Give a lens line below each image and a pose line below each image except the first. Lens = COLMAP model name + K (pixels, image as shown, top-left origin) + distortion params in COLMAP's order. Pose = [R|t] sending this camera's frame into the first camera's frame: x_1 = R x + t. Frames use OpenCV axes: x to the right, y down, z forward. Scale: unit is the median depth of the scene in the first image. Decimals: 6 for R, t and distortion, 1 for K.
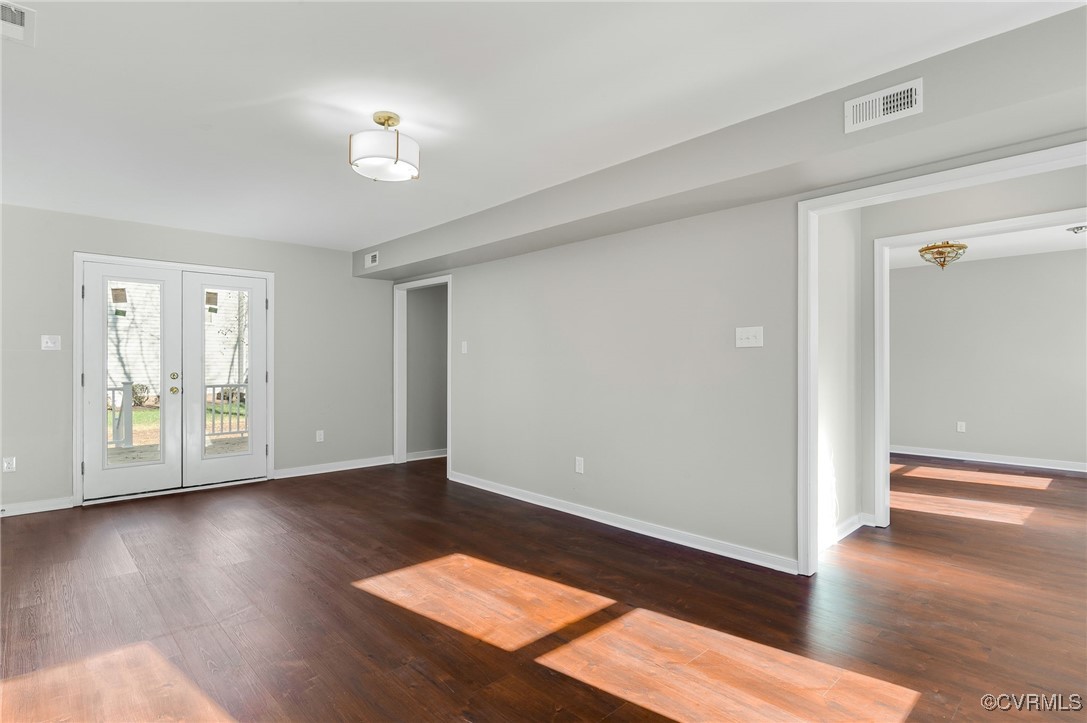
lens RADIAL K [[538.7, 0, 543.5], [0, 538.7, 361.5], [0, 0, 1]] dist [-0.002467, -0.000097]
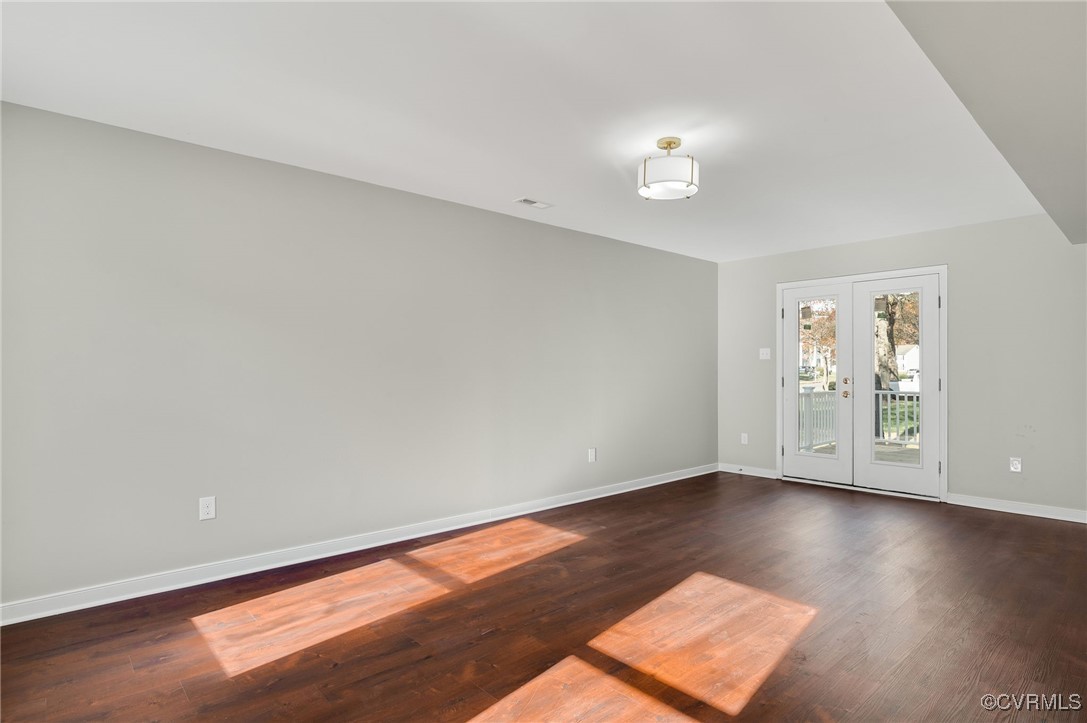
lens RADIAL K [[555.8, 0, 544.0], [0, 555.8, 376.0], [0, 0, 1]] dist [-0.002448, -0.000365]
pose [[0.004514, 0.013575, -0.999898, 0.724317], [0.002298, 0.999905, 0.013586, 0.000563], [0.999987, -0.002359, 0.004483, 0.651575]]
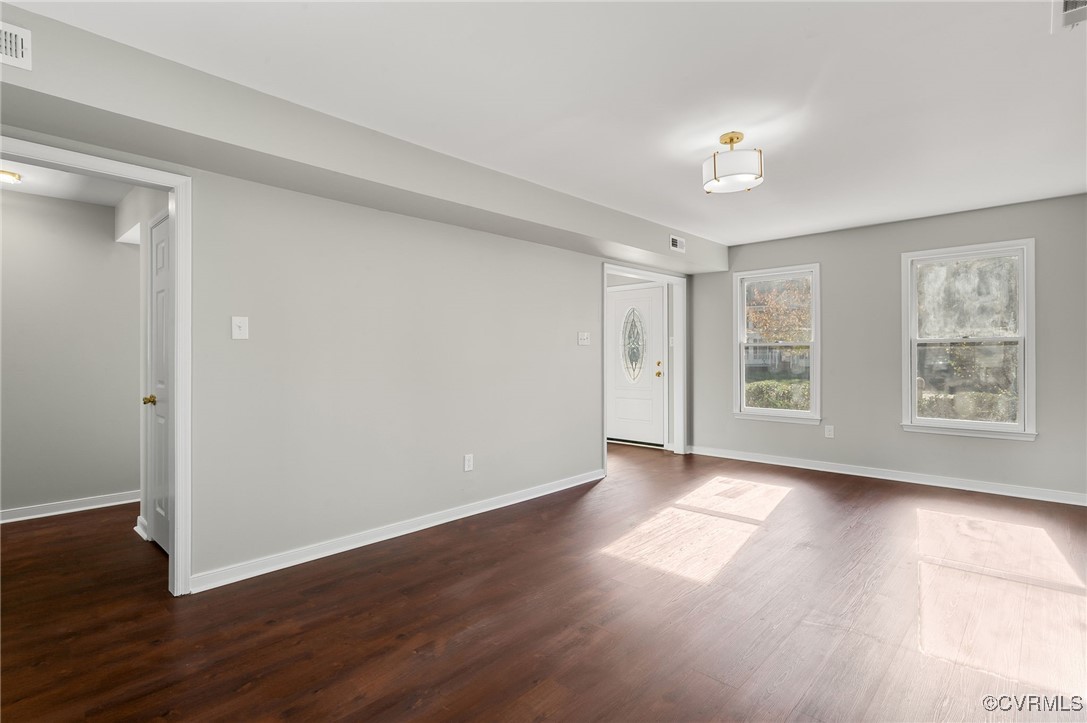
lens RADIAL K [[523.5, 0, 542.5], [0, 523.5, 358.7], [0, 0, 1]] dist [0.004567, 0.000751]
pose [[-0.039391, -0.007036, 0.999199, -1.215500], [0.000232, 0.999975, 0.007051, 0.001532], [-0.999224, 0.000510, -0.039389, 1.269445]]
